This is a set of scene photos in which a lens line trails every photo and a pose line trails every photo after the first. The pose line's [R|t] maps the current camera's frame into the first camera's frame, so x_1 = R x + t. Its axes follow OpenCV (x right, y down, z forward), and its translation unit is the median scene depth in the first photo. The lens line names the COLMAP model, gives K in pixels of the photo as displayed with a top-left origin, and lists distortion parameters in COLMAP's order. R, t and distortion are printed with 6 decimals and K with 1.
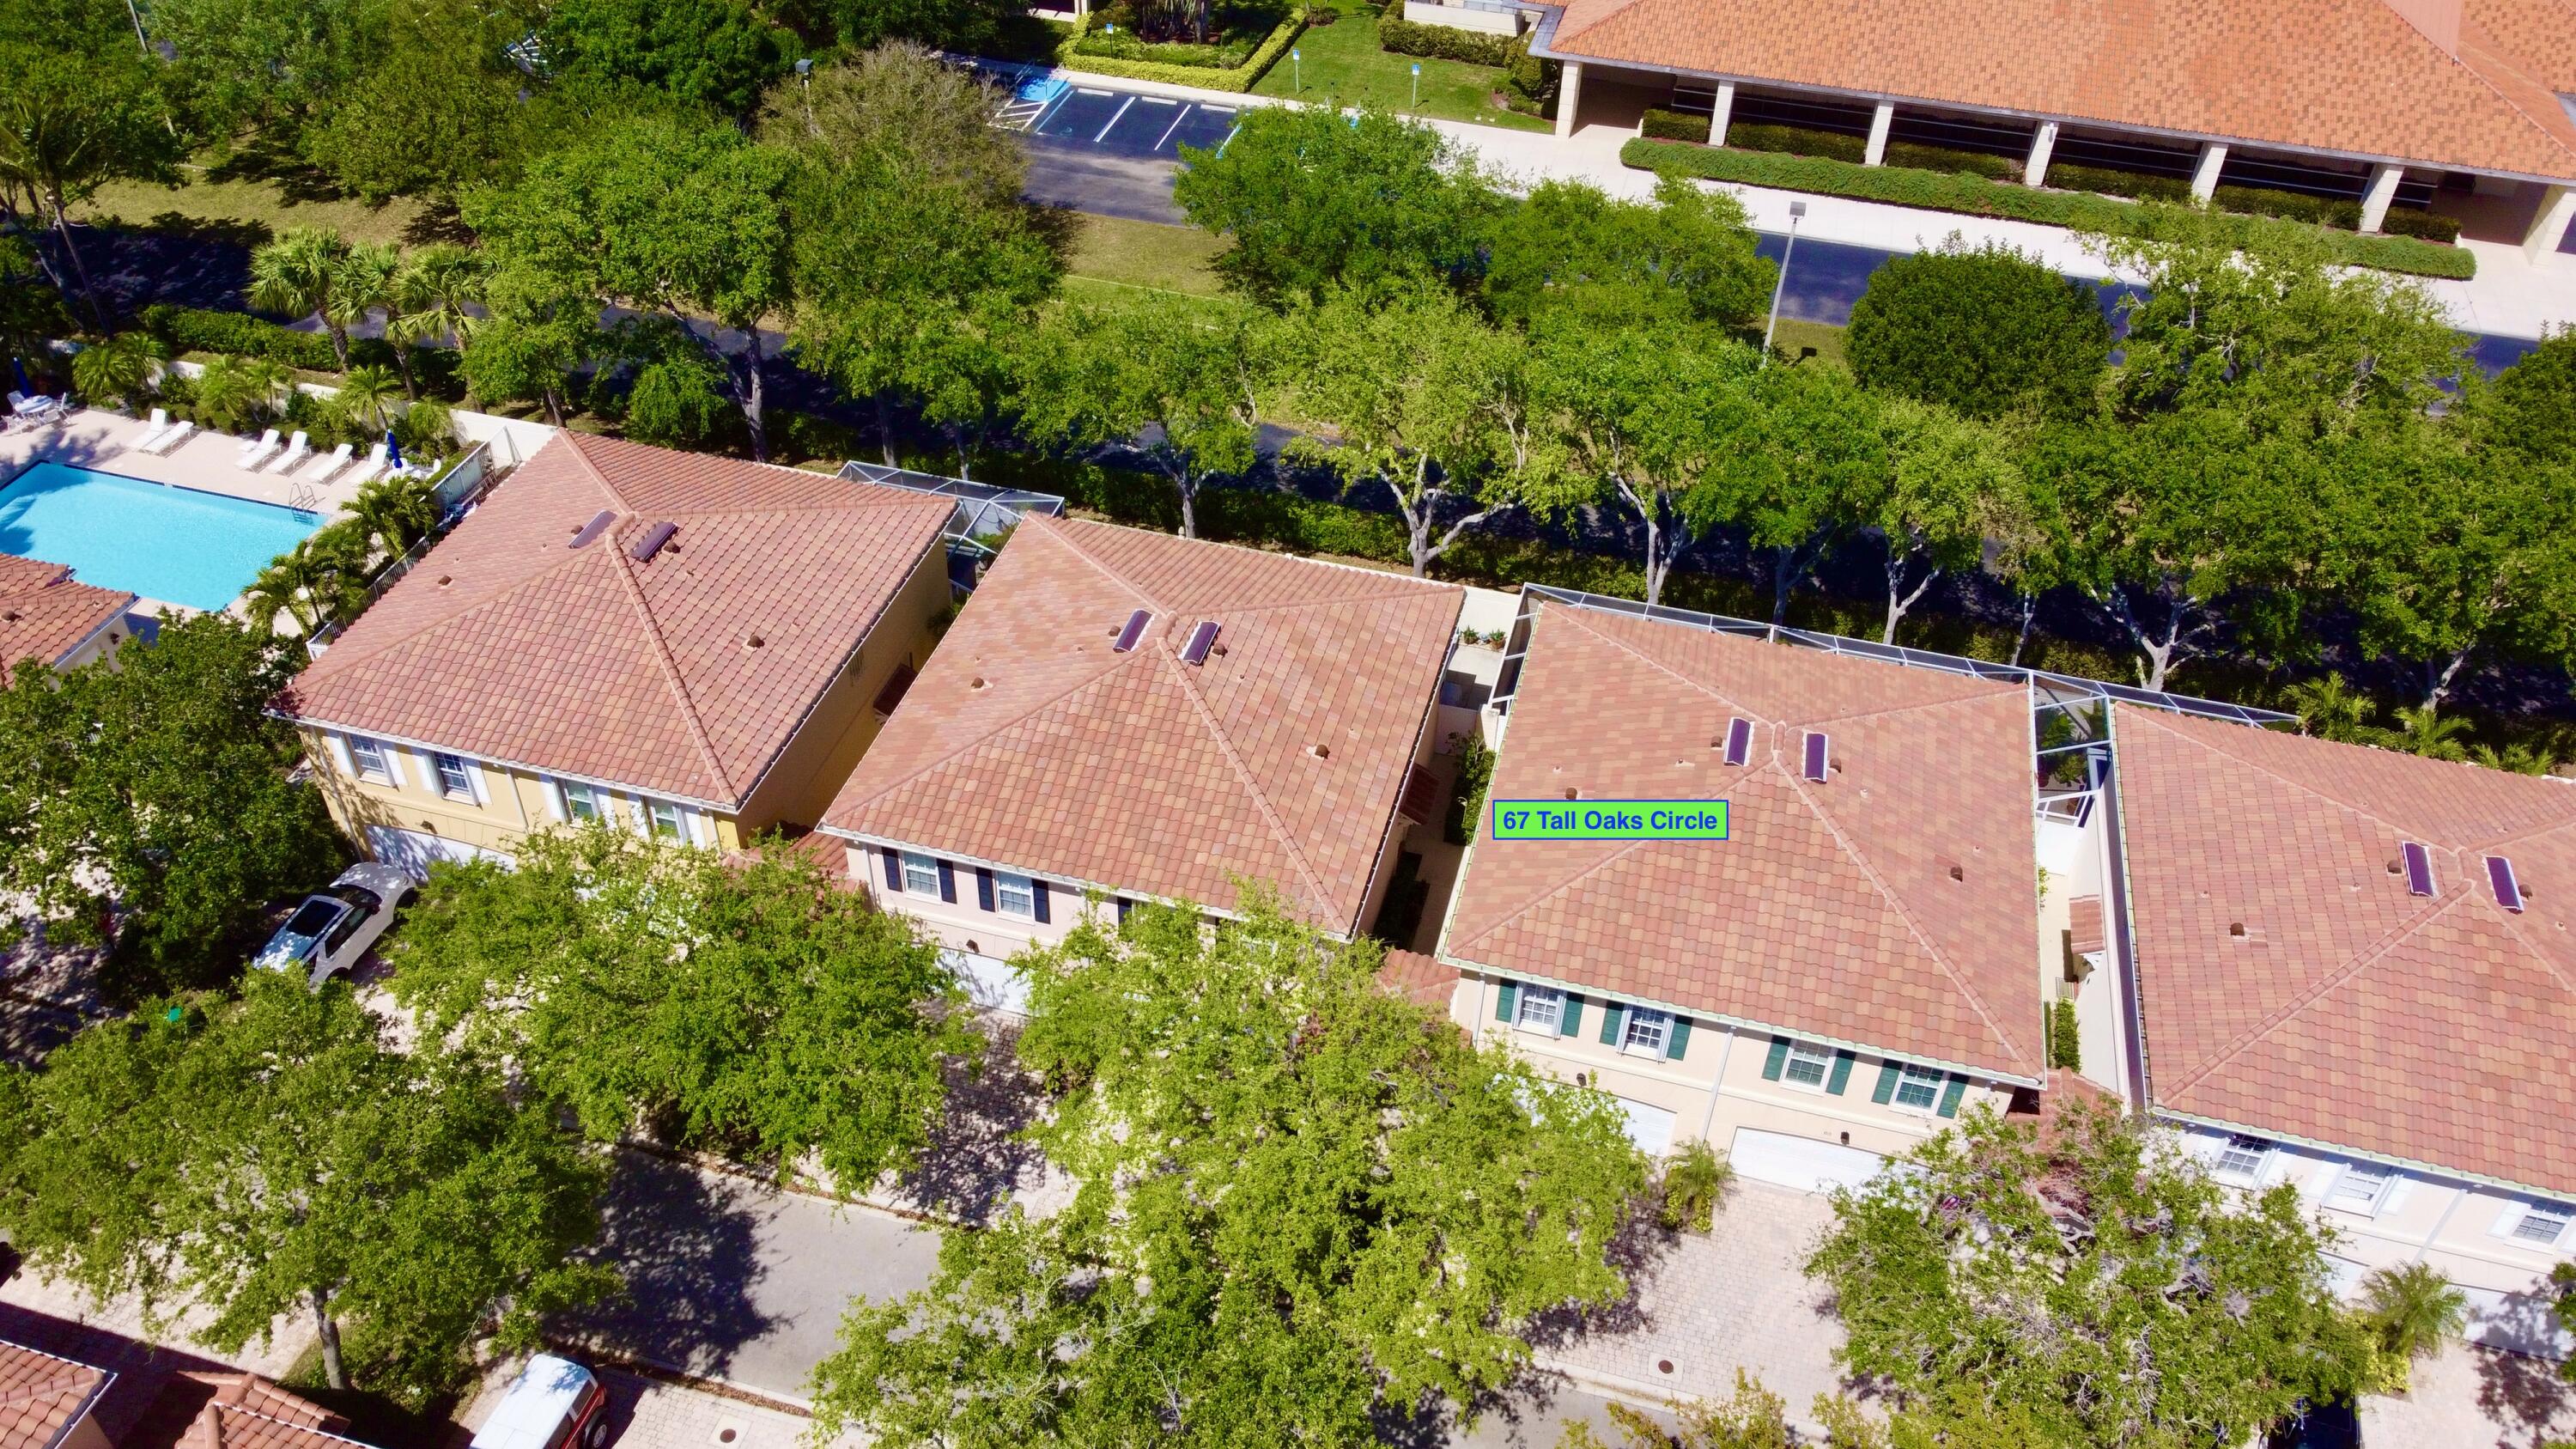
lens RADIAL K [[1948.7, 0, 1294.8], [0, 1948.7, 735.1], [0, 0, 1]] dist [-0.001052, 0.000387]
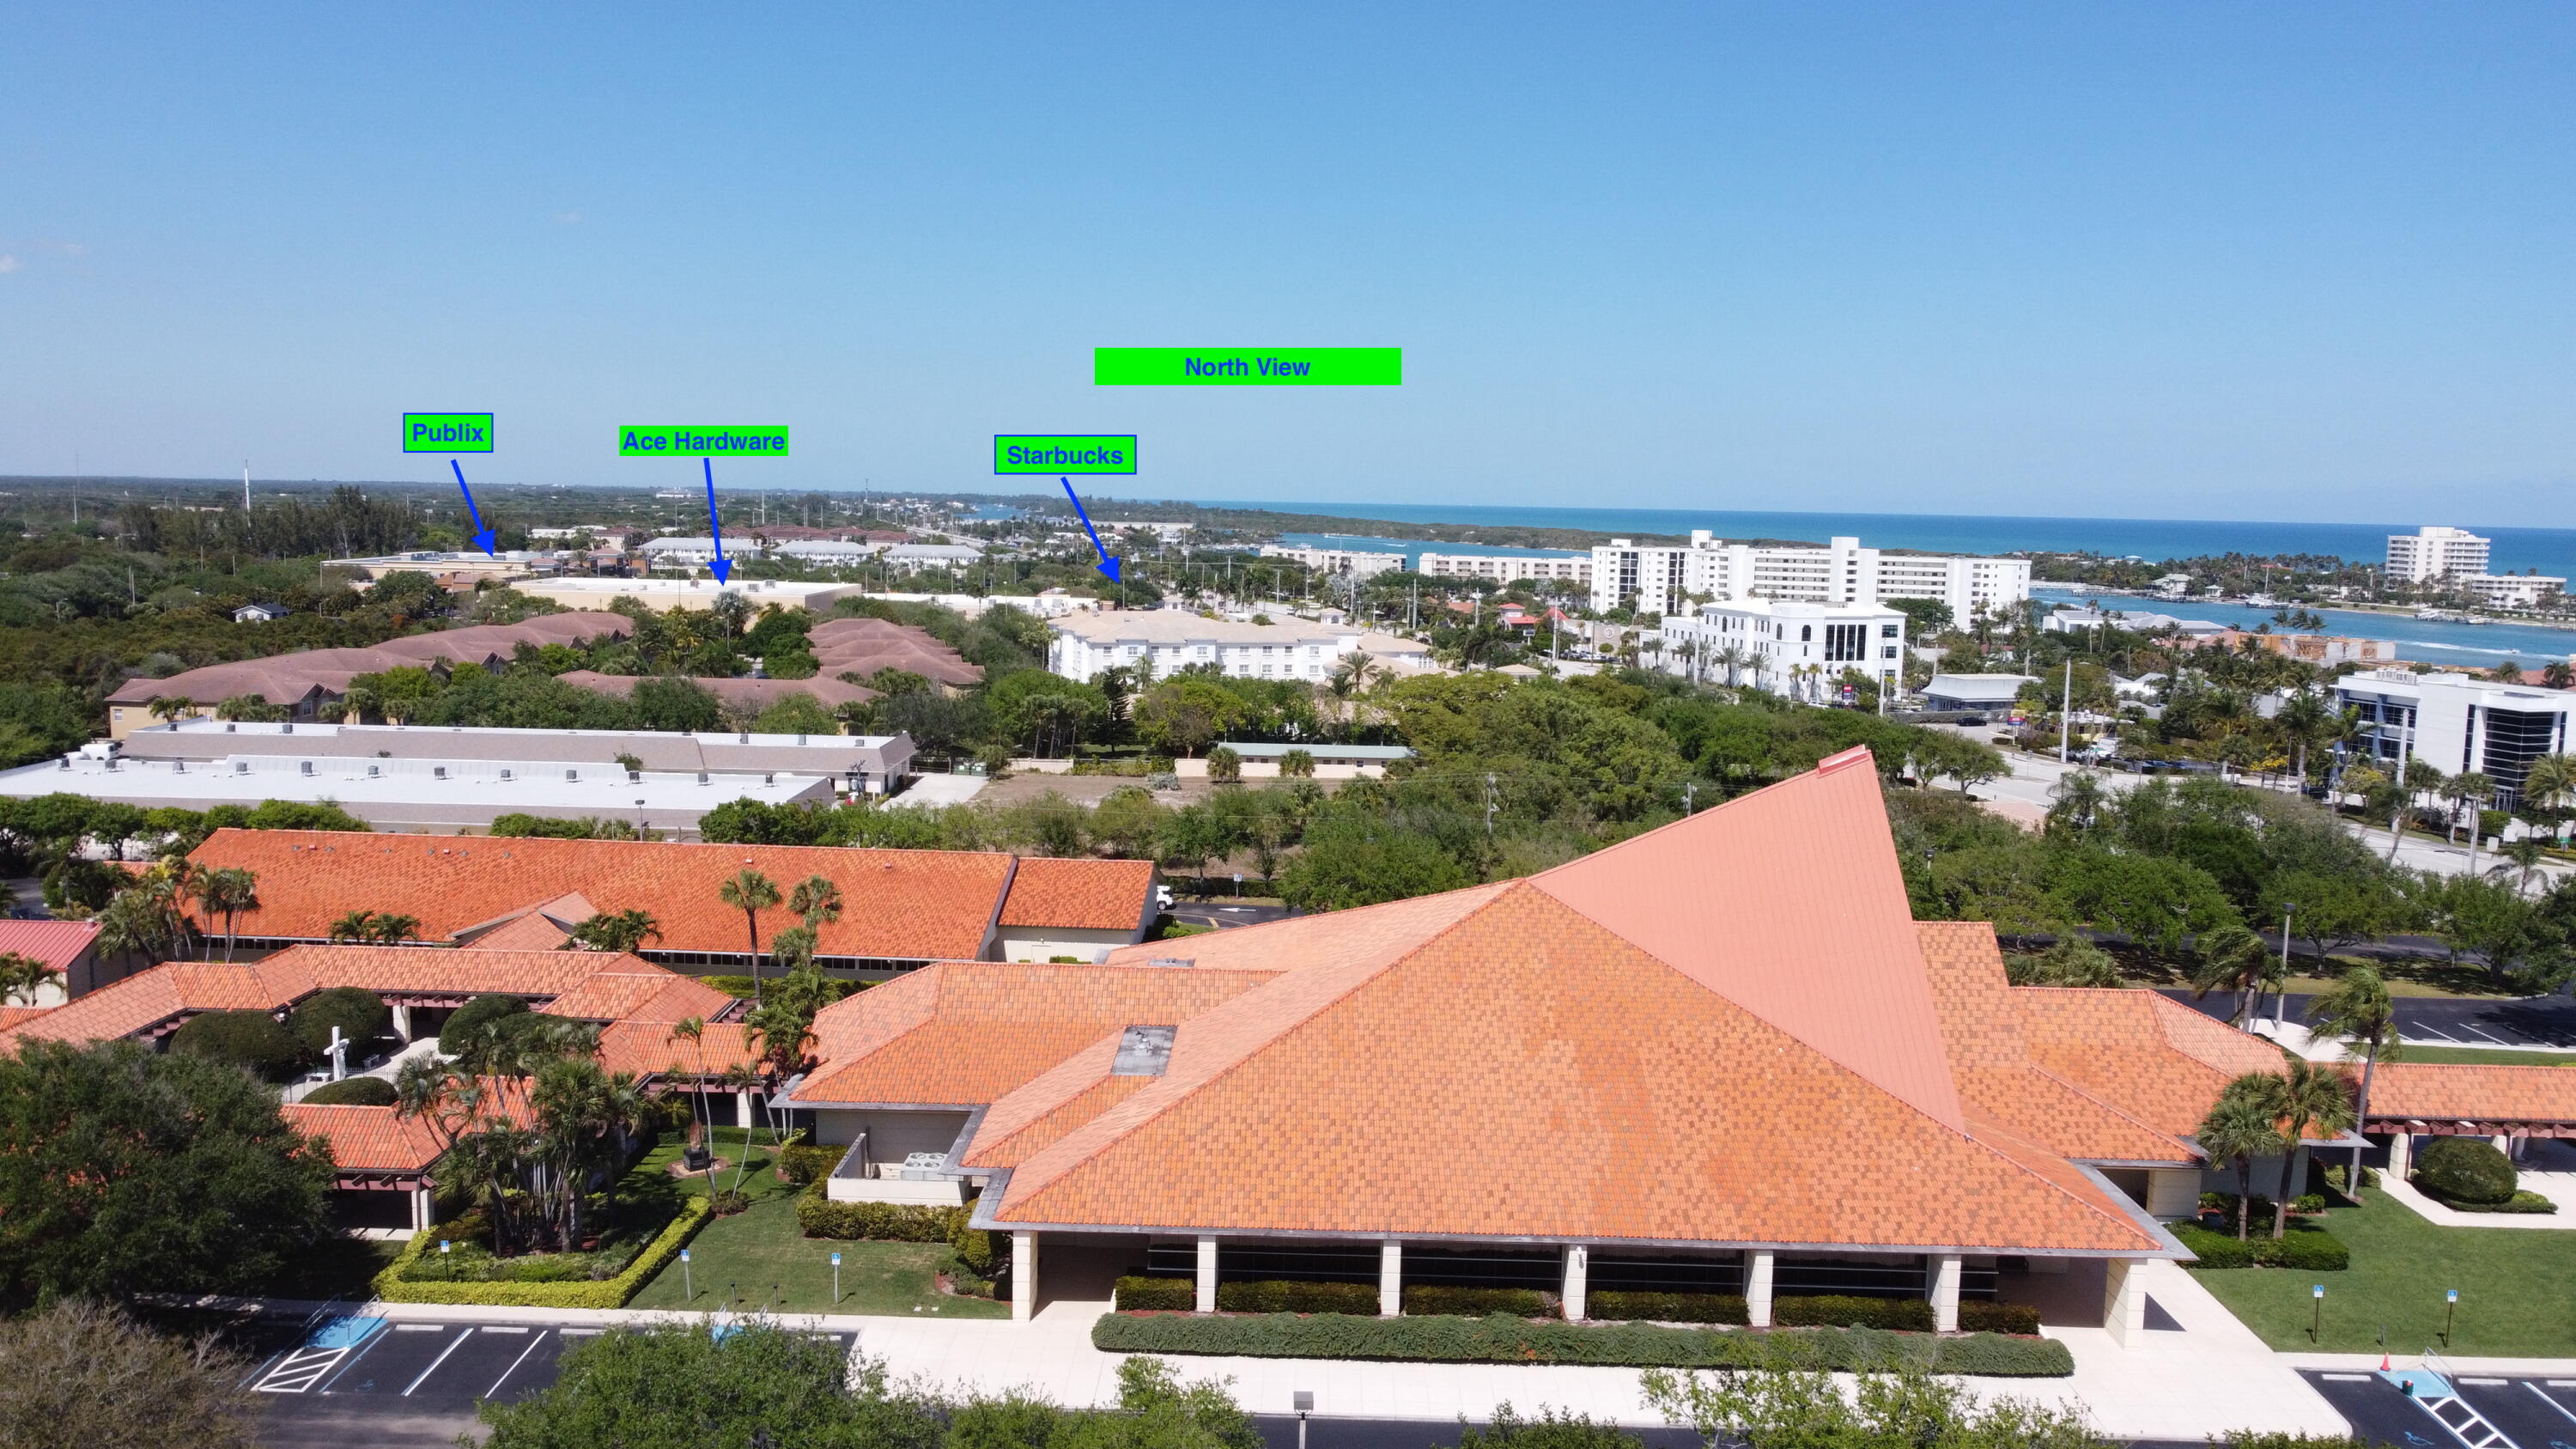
lens RADIAL K [[1948.7, 0, 1294.8], [0, 1948.7, 735.1], [0, 0, 1]] dist [-0.001052, 0.000387]
pose [[0.968931, -0.037234, 0.244513, 0.058741], [0.163310, 0.838770, -0.519418, -0.070657], [-0.185750, 0.543211, 0.818791, 0.178087]]
